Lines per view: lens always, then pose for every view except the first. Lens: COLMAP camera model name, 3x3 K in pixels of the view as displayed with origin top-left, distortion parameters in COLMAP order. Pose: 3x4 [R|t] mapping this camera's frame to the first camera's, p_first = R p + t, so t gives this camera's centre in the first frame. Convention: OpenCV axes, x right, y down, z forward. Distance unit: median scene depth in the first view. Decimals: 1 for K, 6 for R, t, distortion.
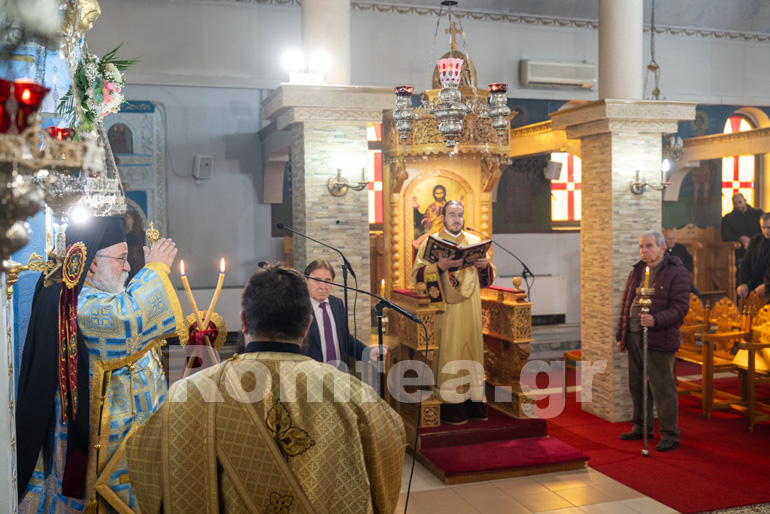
lens RADIAL K [[794.7, 0, 384.5], [0, 794.7, 255.2], [0, 0, 1]] dist [0.005324, 0.000000]
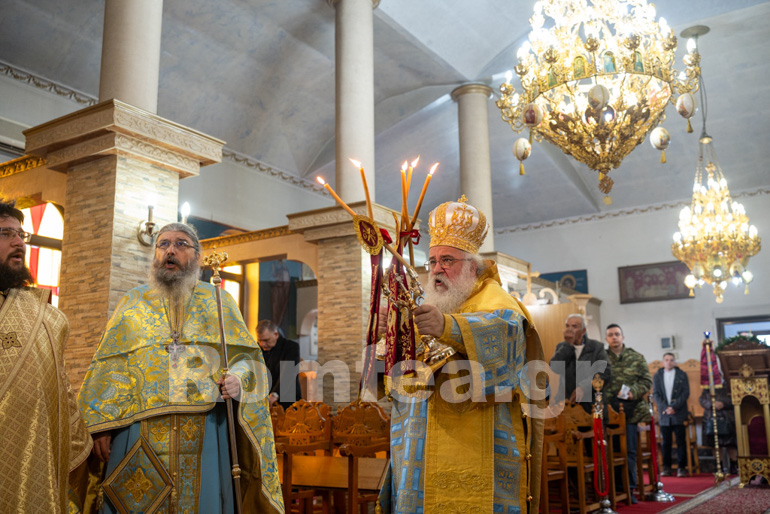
lens RADIAL K [[780.0, 0, 384.2], [0, 780.0, 256.2], [0, 0, 1]] dist [-0.000458, 0.000000]
pose [[0.778380, 0.129880, 0.614212, 0.050379], [0.026961, 0.970548, -0.239396, 0.110102], [-0.627215, 0.202901, 0.751953, 0.328607]]
